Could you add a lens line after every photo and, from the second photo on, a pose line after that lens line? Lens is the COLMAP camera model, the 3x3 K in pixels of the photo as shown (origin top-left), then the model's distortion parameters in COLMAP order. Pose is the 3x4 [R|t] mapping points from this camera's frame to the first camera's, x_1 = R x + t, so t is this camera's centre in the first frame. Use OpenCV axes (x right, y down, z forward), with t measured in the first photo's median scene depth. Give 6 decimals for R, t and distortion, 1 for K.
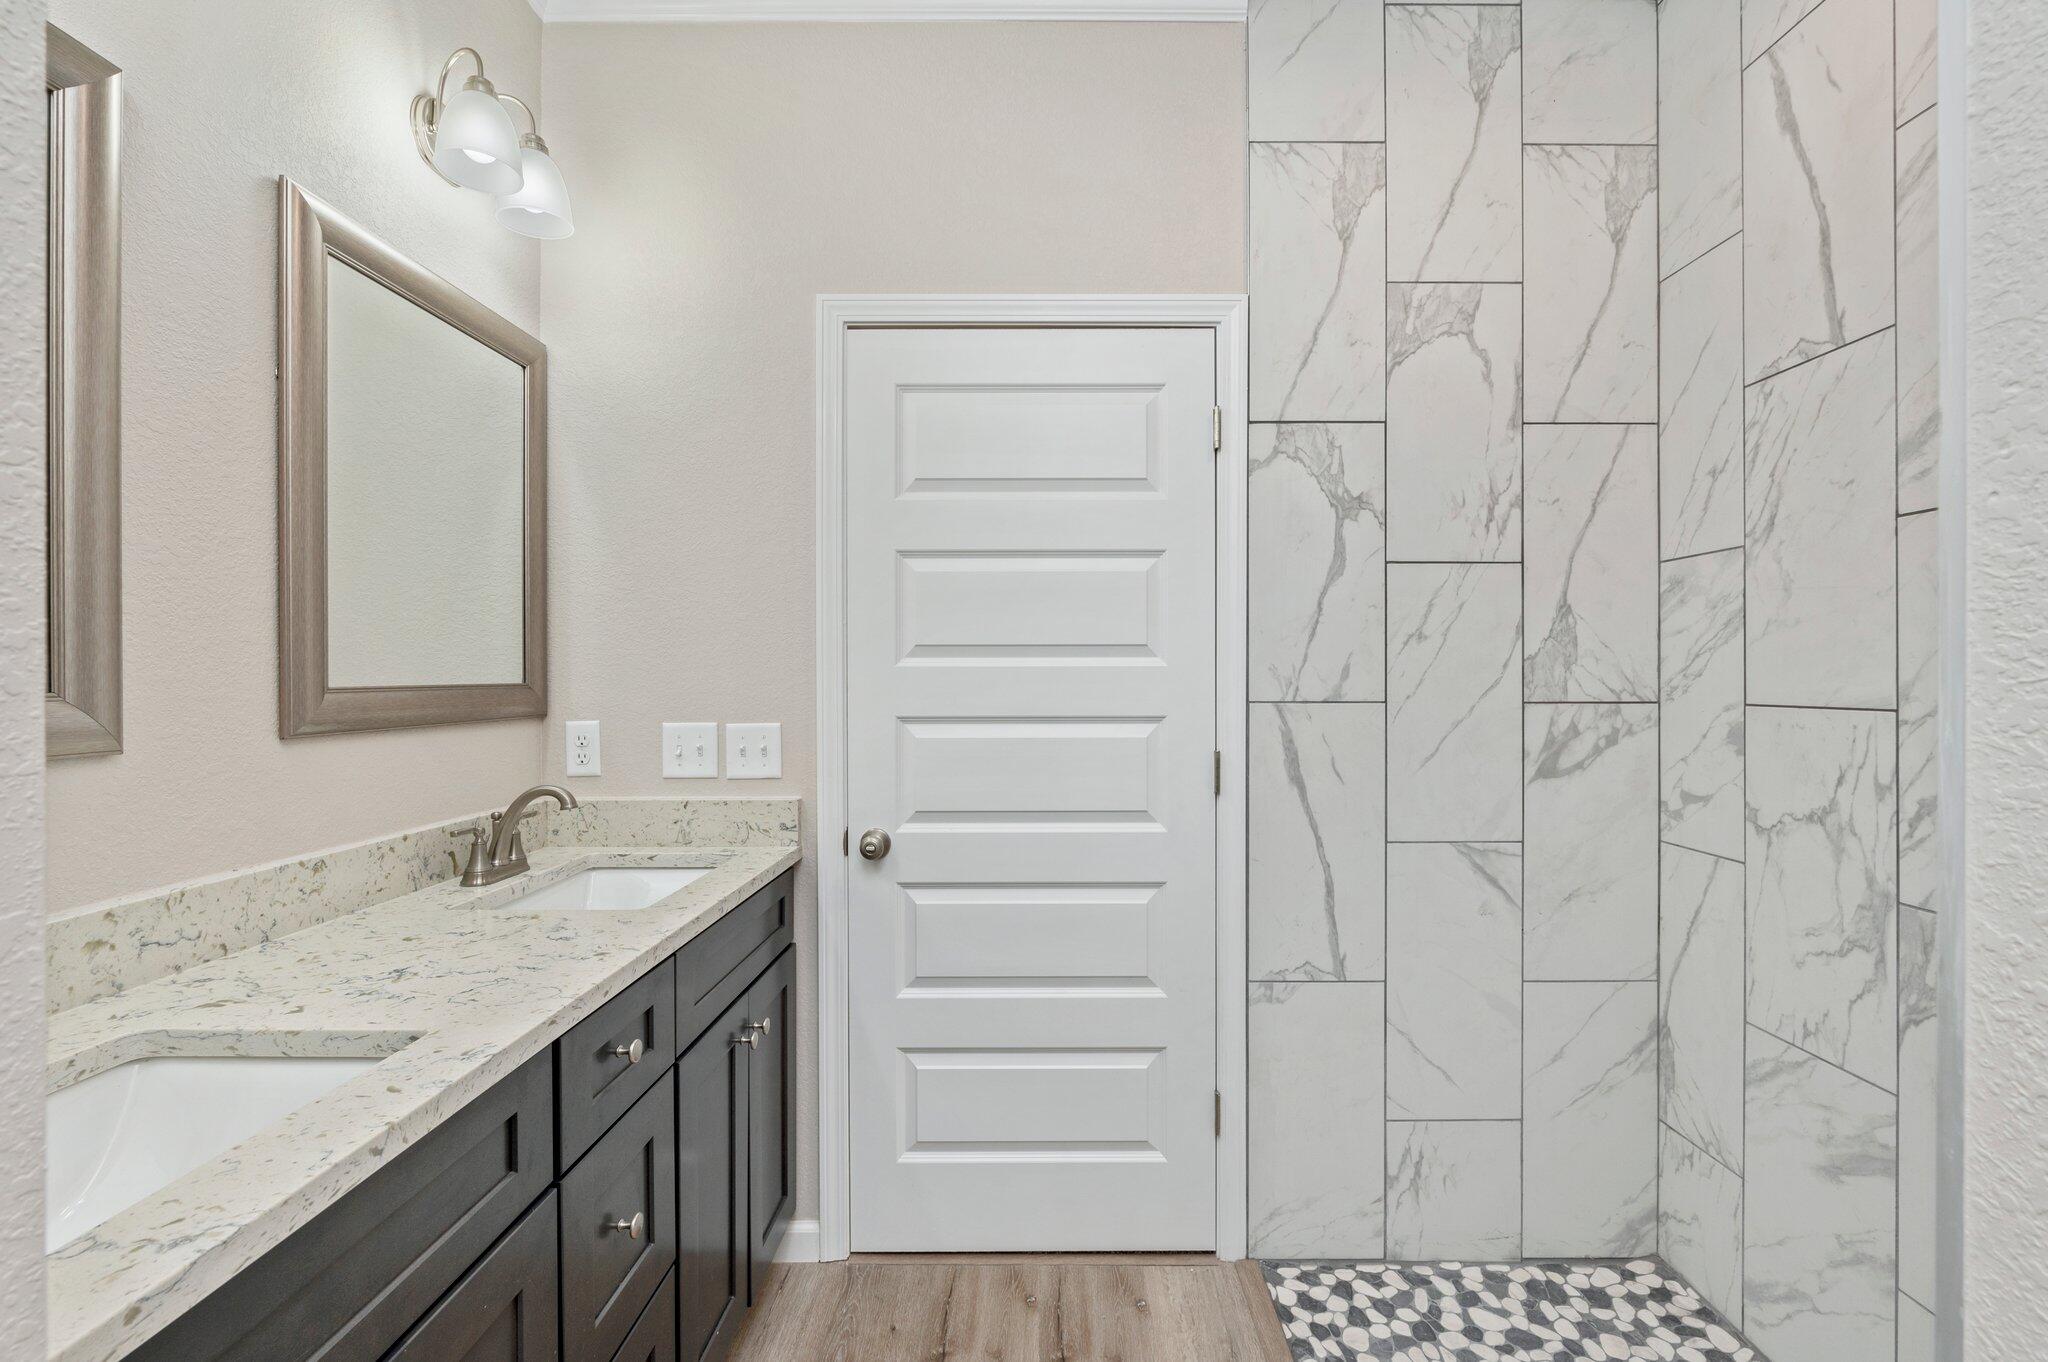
lens RADIAL K [[887.3, 0, 1013.7], [0, 887.3, 674.9], [0, 0, 1]] dist [0.002324, -0.000286]
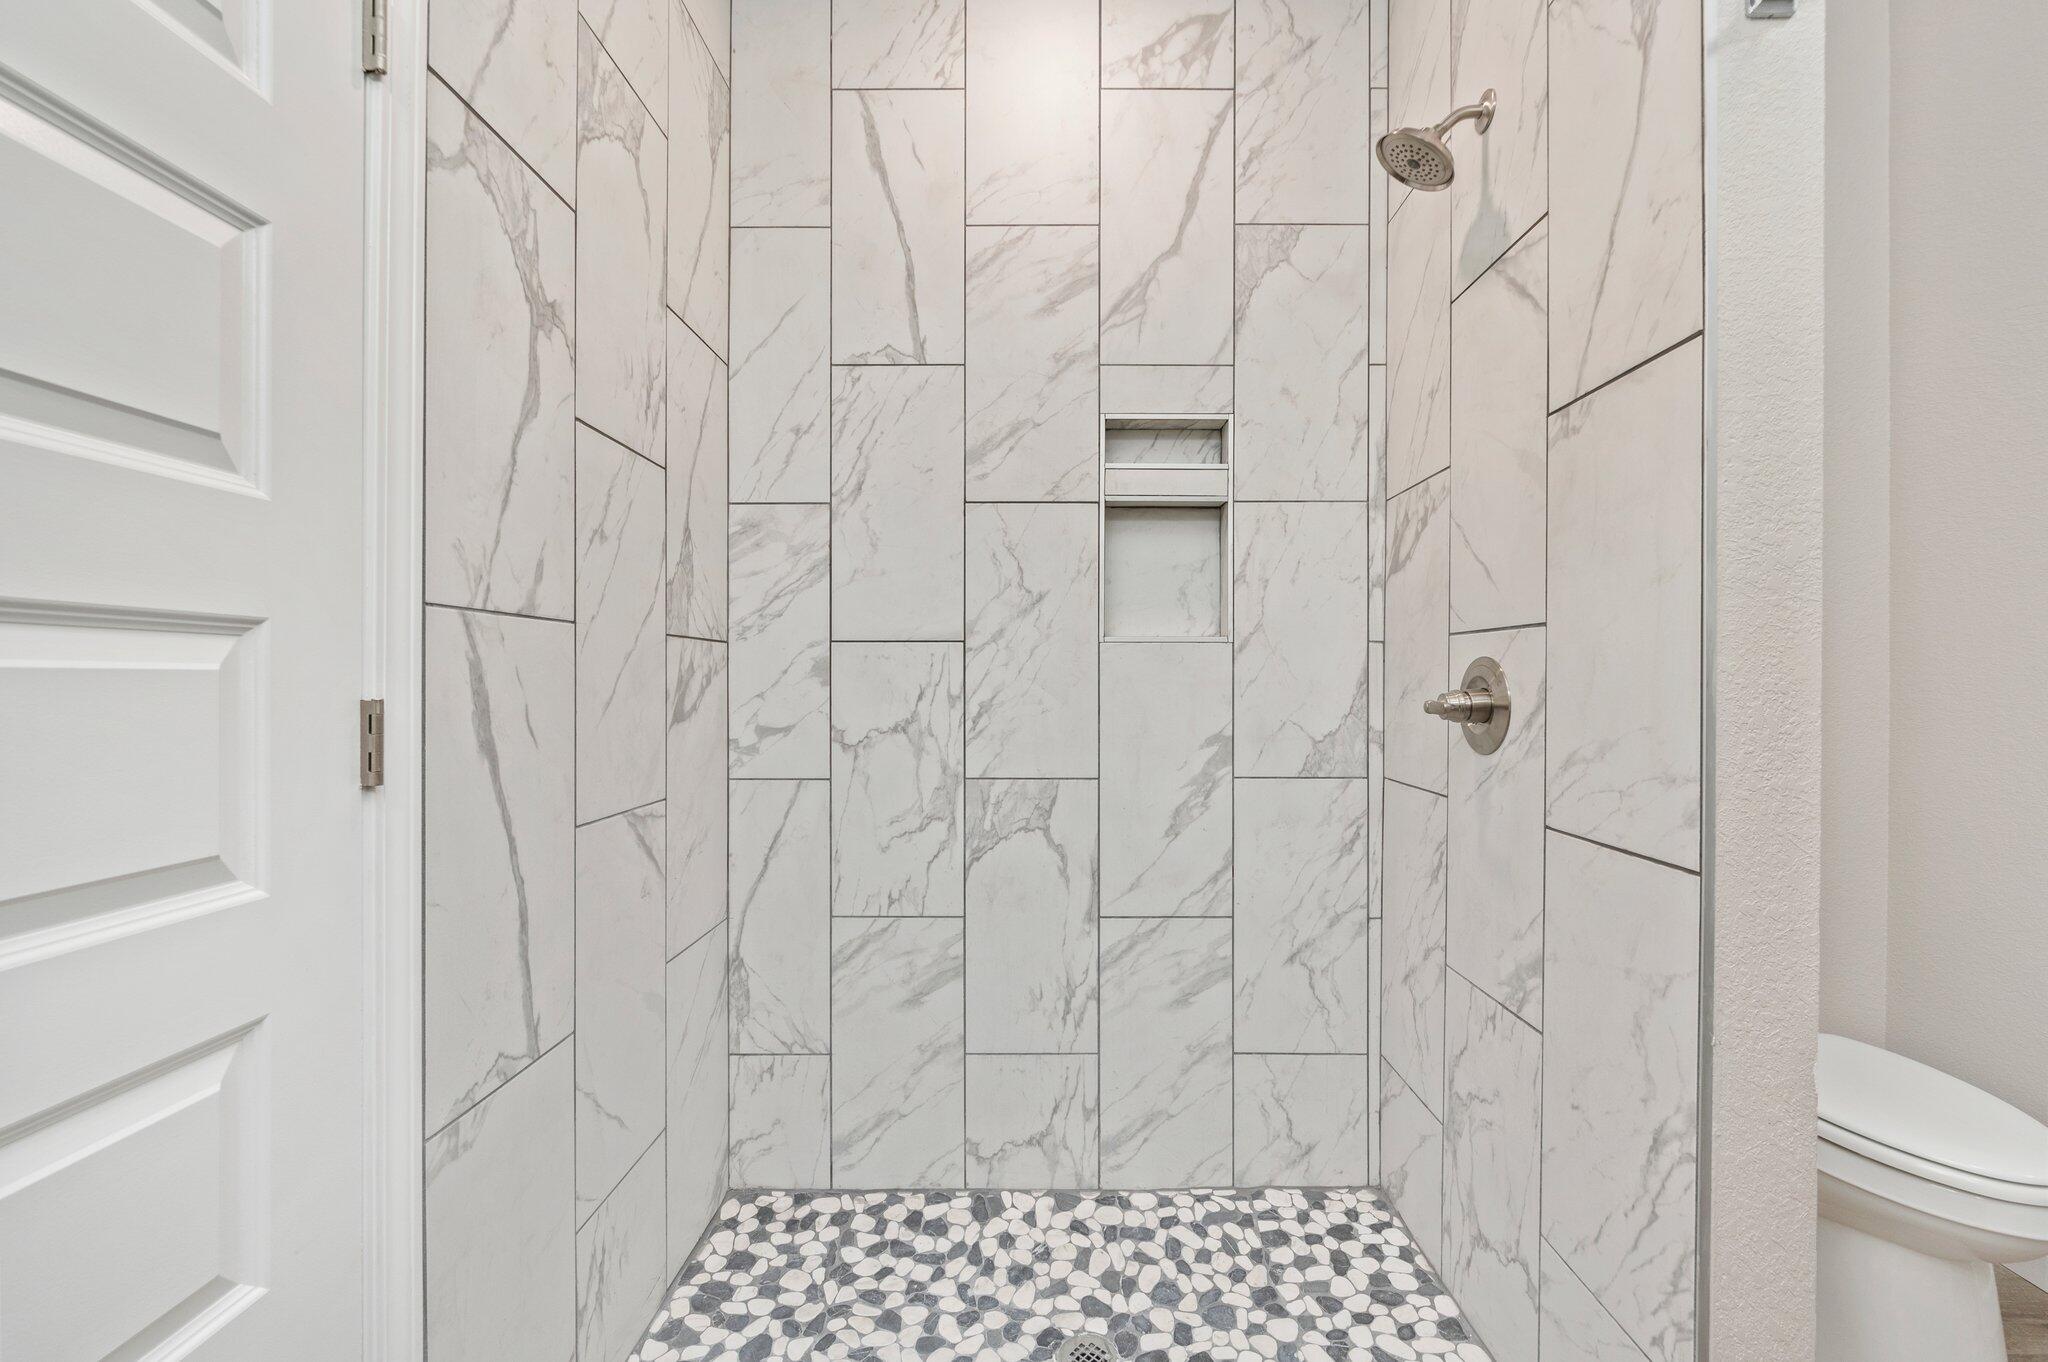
lens RADIAL K [[856.0, 0, 1035.7], [0, 856.0, 687.2], [0, 0, 1]] dist [-0.001291, -0.000092]
pose [[-0.042167, 0.000911, 0.999110, -0.275246], [0.000127, 1.000000, -0.000907, 0.088013], [-0.999111, 0.000089, -0.042167, 0.731225]]
